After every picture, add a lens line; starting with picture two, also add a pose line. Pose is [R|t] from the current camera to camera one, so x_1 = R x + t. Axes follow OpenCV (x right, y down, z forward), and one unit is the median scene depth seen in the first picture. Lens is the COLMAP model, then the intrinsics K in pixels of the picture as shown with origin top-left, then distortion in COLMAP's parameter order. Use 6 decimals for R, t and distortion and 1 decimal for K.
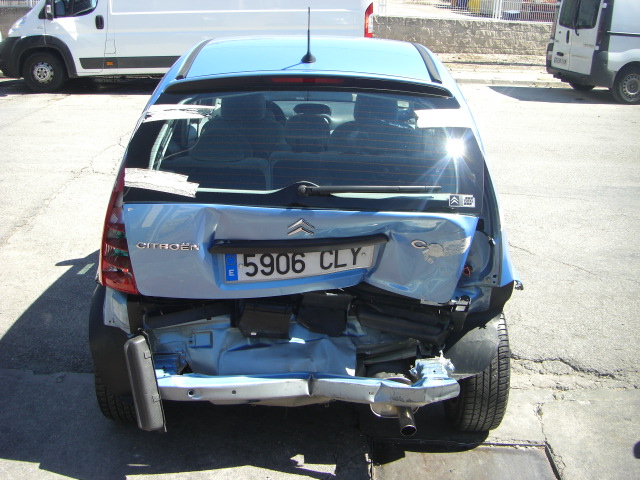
lens RADIAL K [[723.6, 0, 320.0], [0, 723.6, 240.0], [0, 0, 1]] dist [-0.241474, 0.282962]
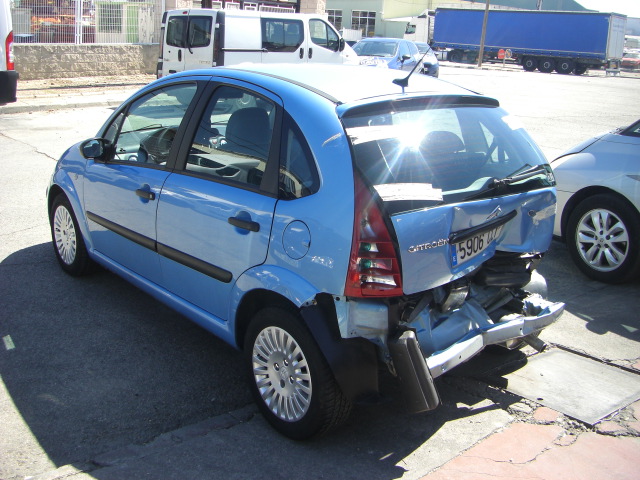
lens RADIAL K [[723.6, 0, 320.0], [0, 723.6, 240.0], [0, 0, 1]] dist [-0.241474, 0.282962]
pose [[0.756778, -0.177187, 0.629200, -0.954518], [0.193608, 0.980130, 0.043147, -0.074451], [-0.624343, 0.089166, 0.776045, 0.178191]]
